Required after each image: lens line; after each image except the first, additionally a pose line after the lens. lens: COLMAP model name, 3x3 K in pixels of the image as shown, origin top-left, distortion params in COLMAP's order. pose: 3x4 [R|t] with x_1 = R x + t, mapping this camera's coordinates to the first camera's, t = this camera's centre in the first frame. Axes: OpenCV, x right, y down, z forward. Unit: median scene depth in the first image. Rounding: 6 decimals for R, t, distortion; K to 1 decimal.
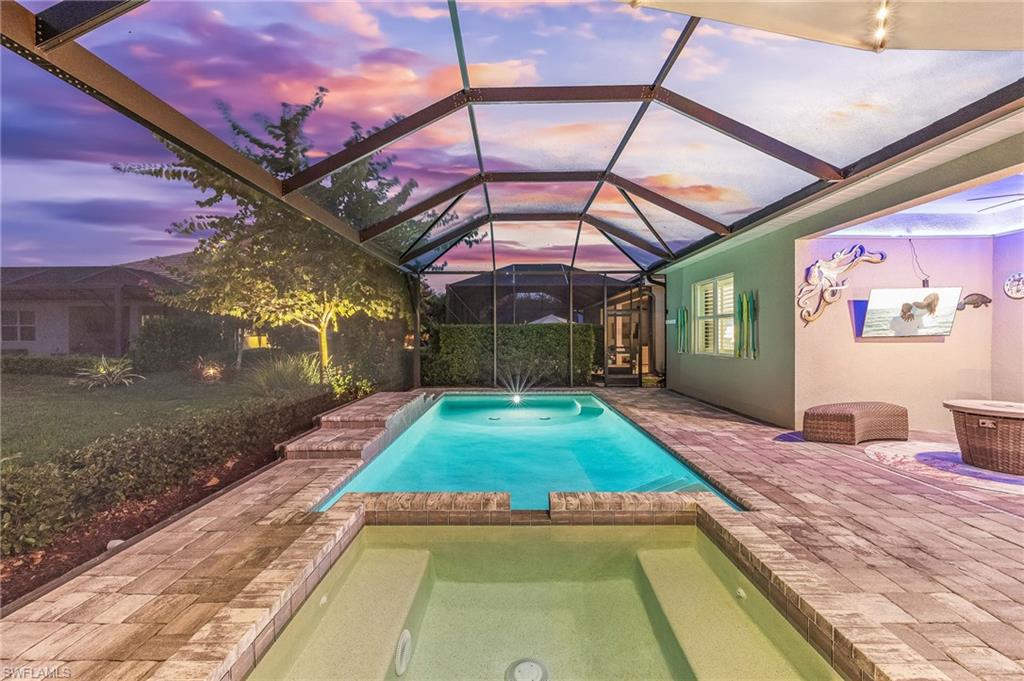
lens RADIAL K [[429.1, 0, 517.7], [0, 429.1, 339.8], [0, 0, 1]] dist [0.004120, 0.000078]
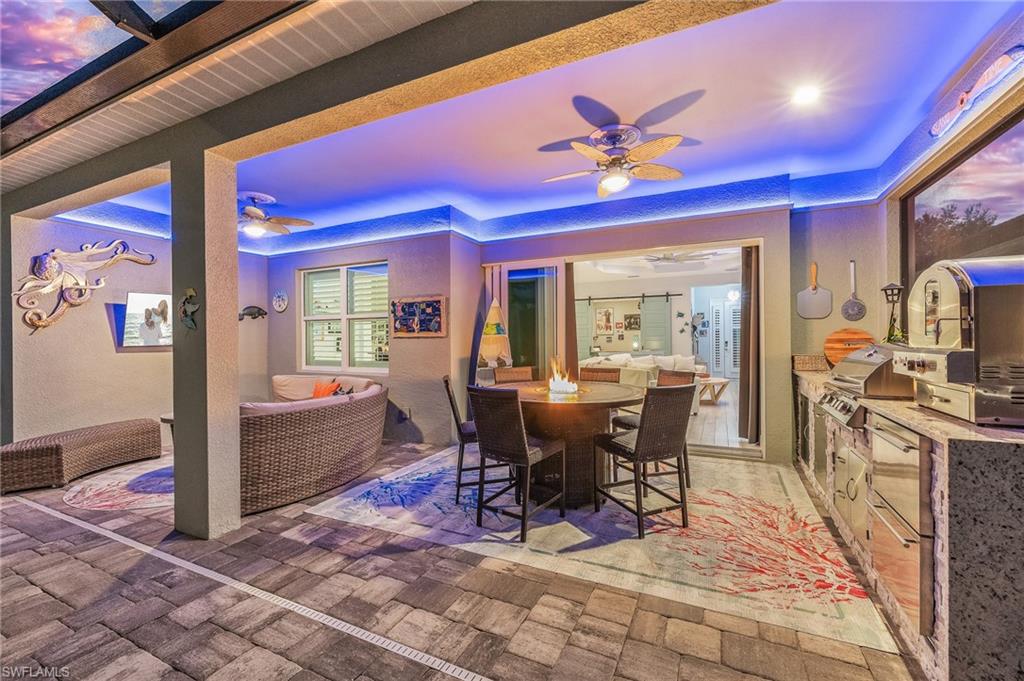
lens RADIAL K [[429.1, 0, 515.0], [0, 429.1, 339.9], [0, 0, 1]] dist [0.004120, 0.000078]
pose [[0.448853, -0.000151, 0.893606, 0.375574], [0.013011, 0.999895, -0.006367, -0.004007], [-0.893511, 0.014484, 0.448808, -0.093502]]
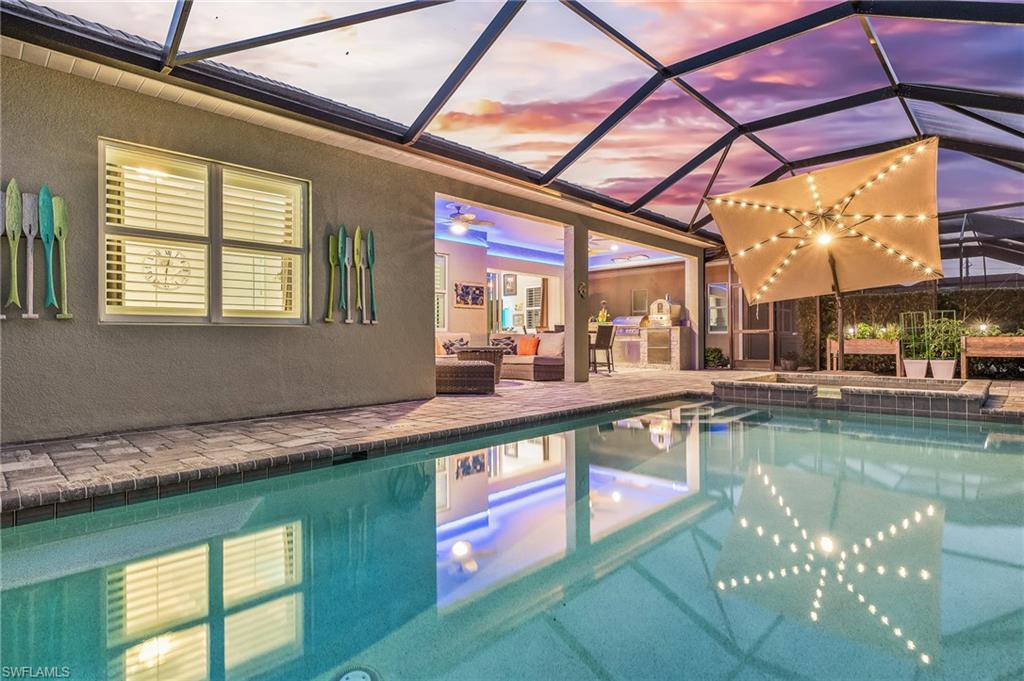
lens RADIAL K [[527.2, 0, 513.6], [0, 527.2, 335.4], [0, 0, 1]] dist [-0.006987, -0.000735]
pose [[-0.708913, 0.010265, 0.705222, -0.271683], [0.012168, 0.999923, -0.002323, 0.081354], [-0.705191, 0.006934, -0.708983, 1.698164]]
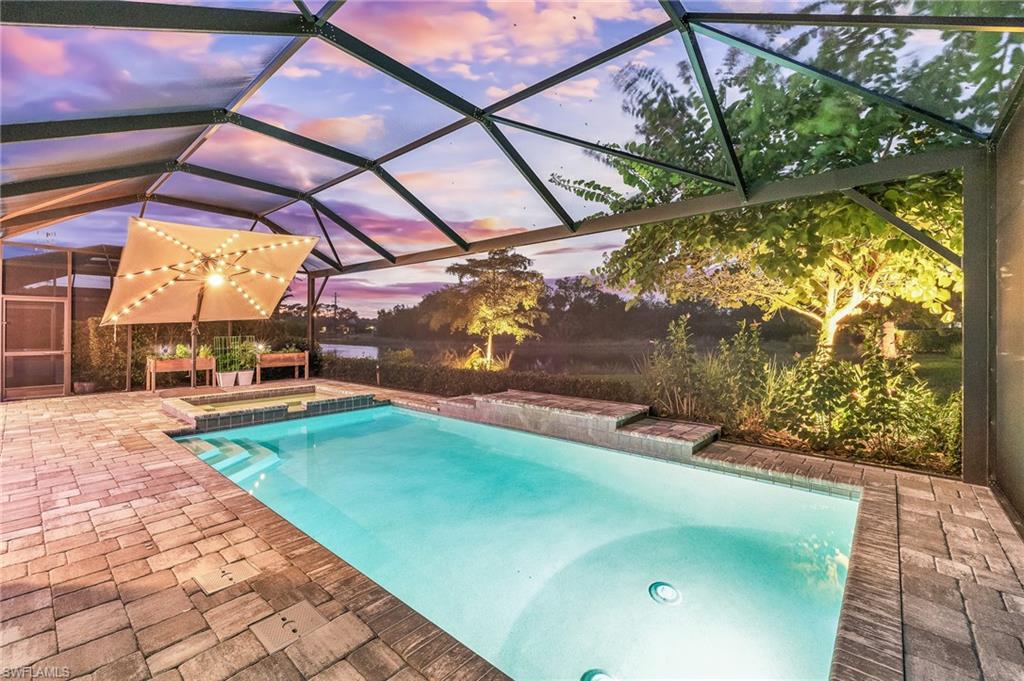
lens RADIAL K [[429.1, 0, 519.6], [0, 429.1, 334.4], [0, 0, 1]] dist [0.004120, 0.000078]
pose [[-0.667356, 0.002416, -0.744735, 0.480654], [-0.008574, 0.999904, 0.010928, -0.014748], [0.744690, 0.013678, -0.667270, 1.743695]]
